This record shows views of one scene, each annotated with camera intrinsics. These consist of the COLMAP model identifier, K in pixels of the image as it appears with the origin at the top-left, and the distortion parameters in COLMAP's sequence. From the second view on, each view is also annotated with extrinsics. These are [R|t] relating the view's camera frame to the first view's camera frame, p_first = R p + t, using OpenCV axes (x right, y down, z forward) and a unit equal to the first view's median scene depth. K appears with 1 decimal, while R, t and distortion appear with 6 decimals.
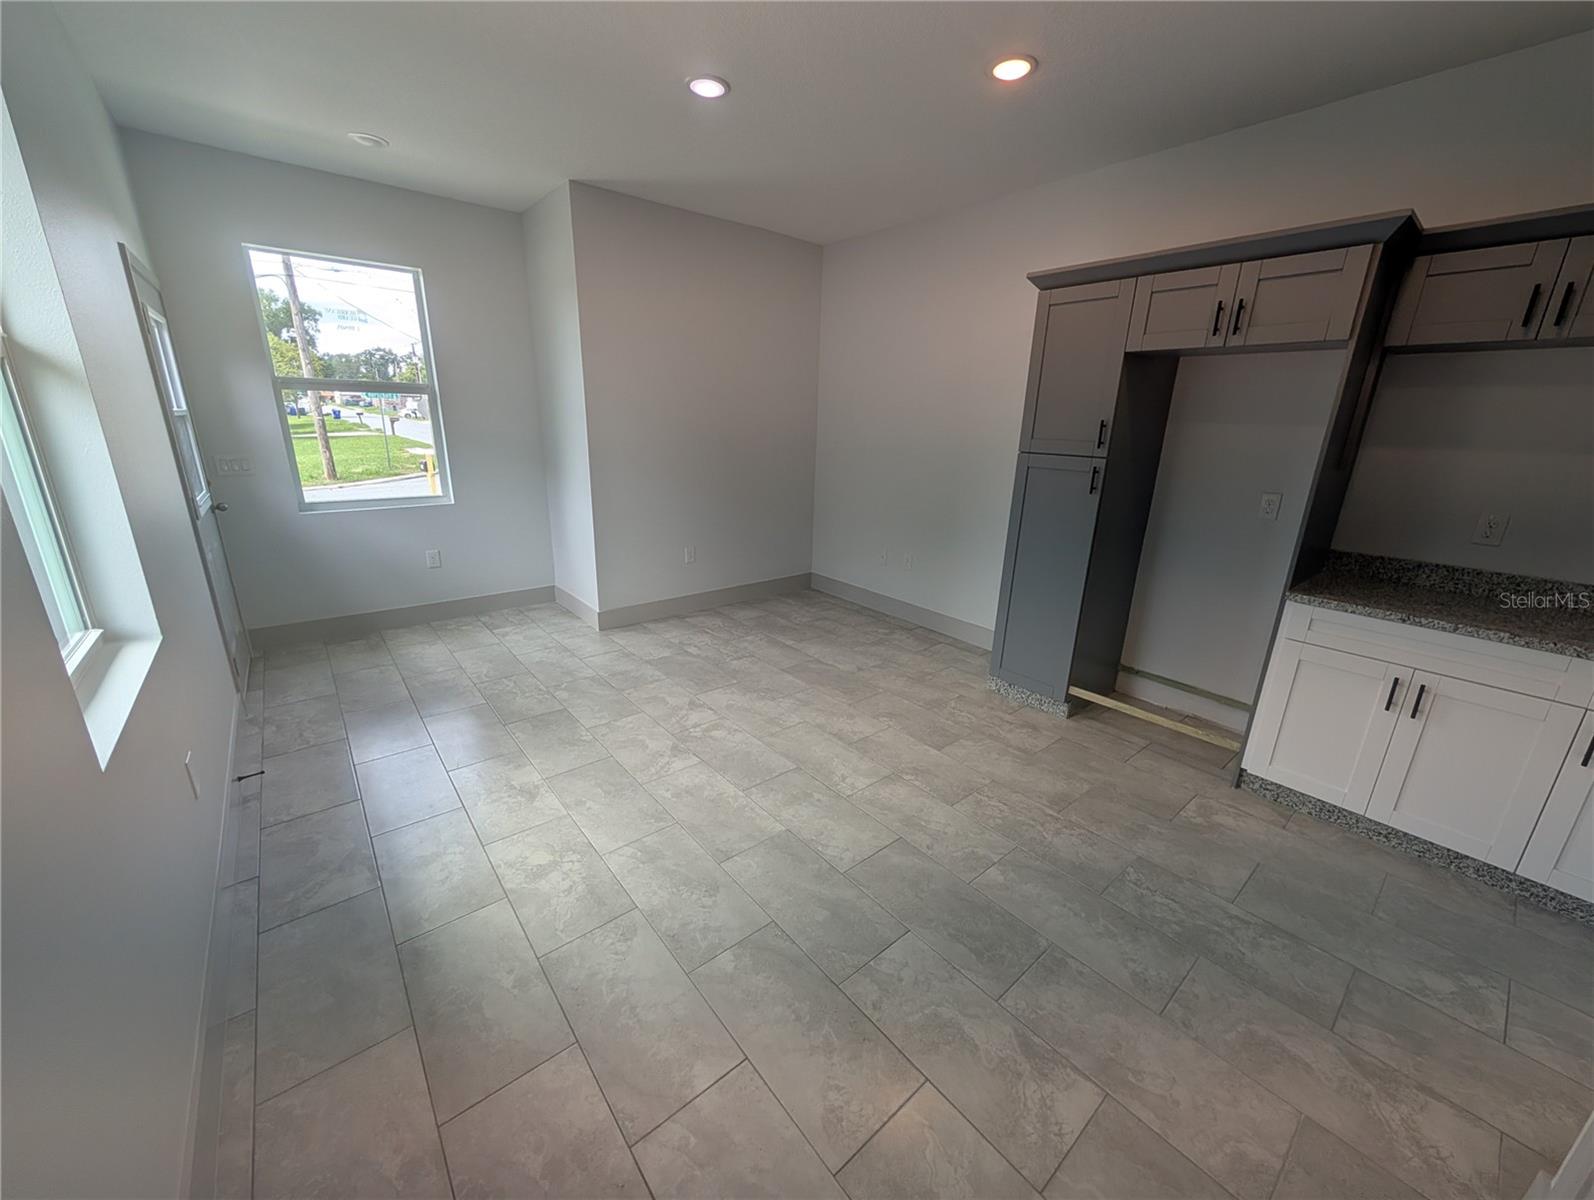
lens RADIAL K [[607.1, 0, 798.5], [0, 607.1, 598.7], [0, 0, 1]] dist [0.001258, -0.000014]
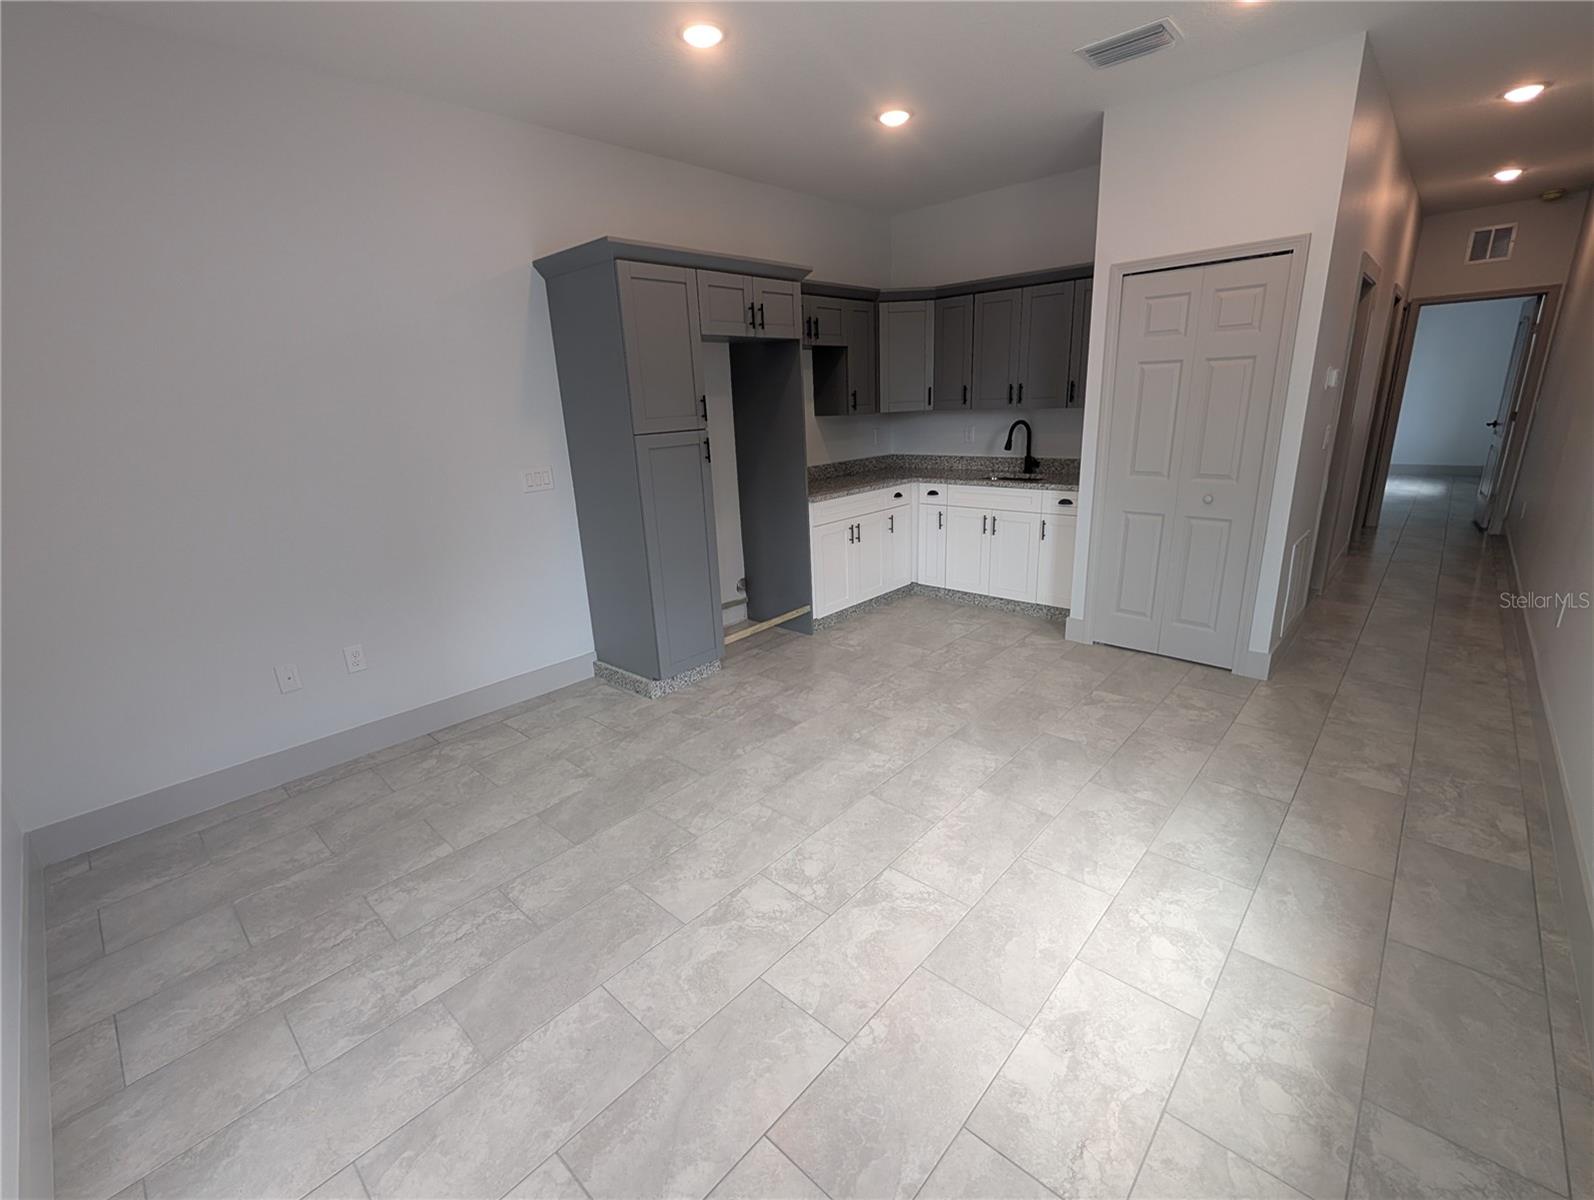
lens RADIAL K [[603.2, 0, 797.0], [0, 603.2, 600.0], [0, 0, 1]] dist [-0.000799, -0.000126]
pose [[-0.070925, -0.339261, 0.938015, -0.688484], [0.328639, 0.879930, 0.343102, -0.306417], [-0.941789, 0.332603, 0.049086, 0.871023]]
